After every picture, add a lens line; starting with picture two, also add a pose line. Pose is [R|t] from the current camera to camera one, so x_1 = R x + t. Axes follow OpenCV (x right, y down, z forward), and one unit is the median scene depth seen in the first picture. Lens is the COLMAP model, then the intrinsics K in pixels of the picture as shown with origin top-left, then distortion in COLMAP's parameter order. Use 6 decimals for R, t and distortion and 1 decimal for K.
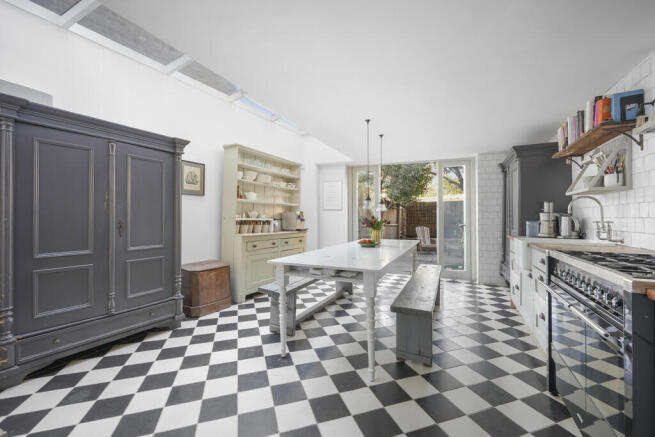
lens RADIAL K [[262.0, 0, 329.7], [0, 262.0, 209.9], [0, 0, 1]] dist [-0.000259, 0.000062]
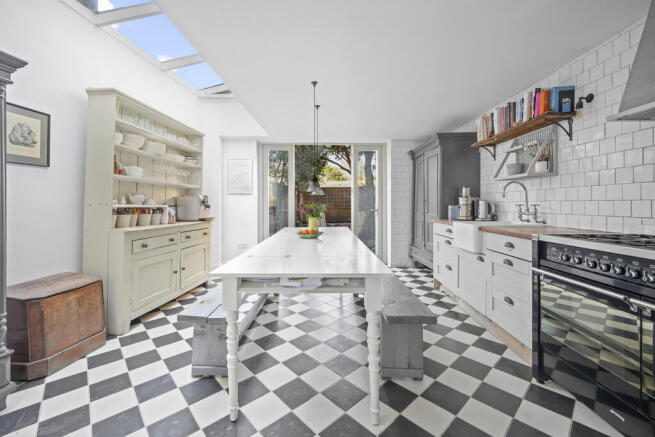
lens RADIAL K [[269.5, 0, 313.9], [0, 269.5, 197.9], [0, 0, 1]] dist [-0.000990, -0.000163]
pose [[0.925145, 0.001802, 0.379609, -0.153878], [-0.004943, 0.999961, 0.007300, 0.008271], [-0.379581, -0.008630, 0.925118, 0.202295]]
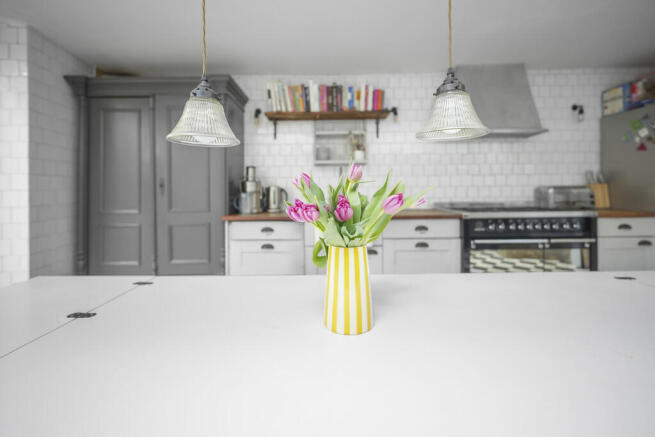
lens RADIAL K [[269.5, 0, 313.9], [0, 269.5, 197.9], [0, 0, 1]] dist [-0.000990, -0.000163]
pose [[-0.435428, -0.032437, 0.899639, 0.027227], [-0.017864, 0.999465, 0.027390, 0.031447], [-0.900046, -0.004145, -0.435775, 1.120079]]
